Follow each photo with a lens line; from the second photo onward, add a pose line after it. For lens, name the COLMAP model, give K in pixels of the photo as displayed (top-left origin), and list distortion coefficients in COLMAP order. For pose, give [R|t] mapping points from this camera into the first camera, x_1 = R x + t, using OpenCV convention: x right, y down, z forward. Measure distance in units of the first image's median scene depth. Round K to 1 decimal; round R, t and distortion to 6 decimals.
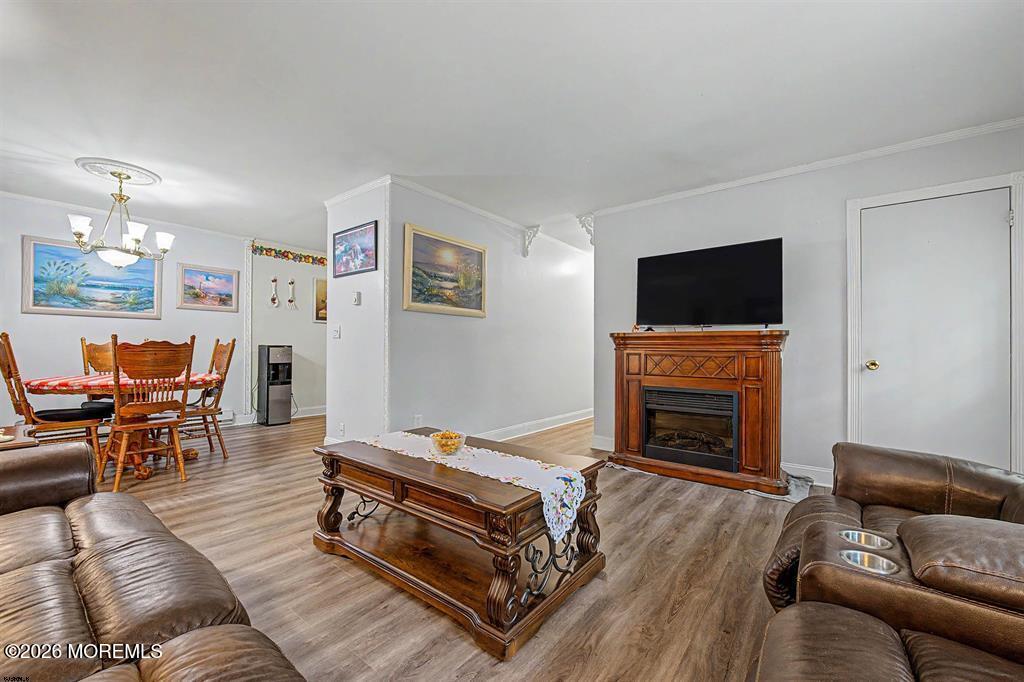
lens RADIAL K [[403.0, 0, 499.6], [0, 403.0, 342.2], [0, 0, 1]] dist [-0.002478, -0.000299]
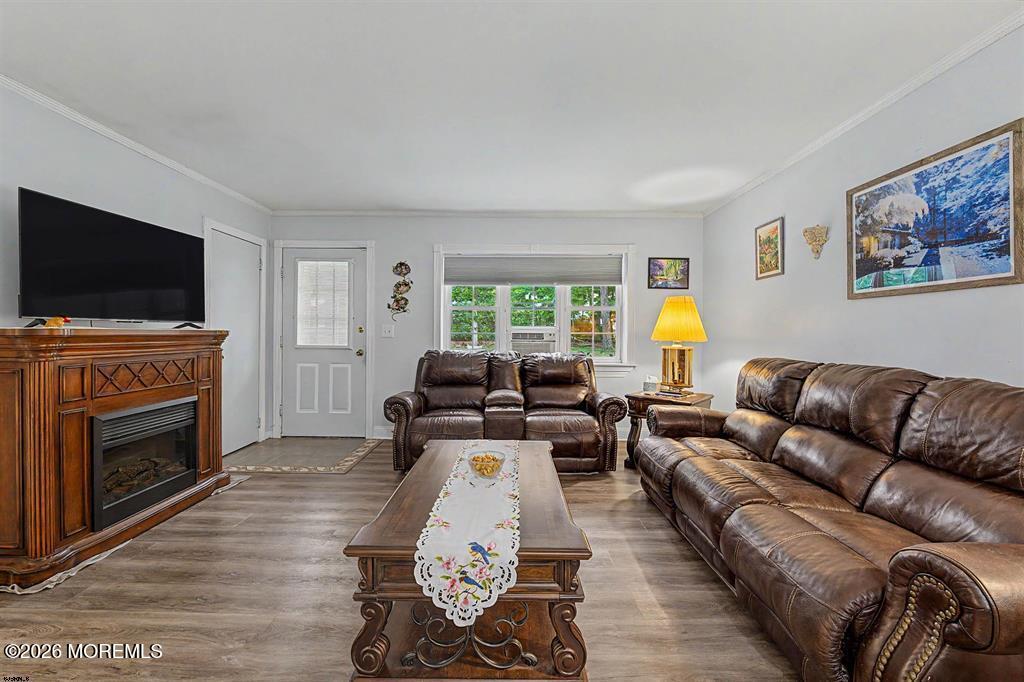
lens RADIAL K [[409.1, 0, 507.9], [0, 409.1, 335.8], [0, 0, 1]] dist [-0.000280, -0.000029]
pose [[-0.615749, -0.015757, 0.787785, -0.597971], [-0.020126, 0.999788, 0.004266, -0.034492], [-0.787685, -0.013228, -0.615936, 1.029309]]
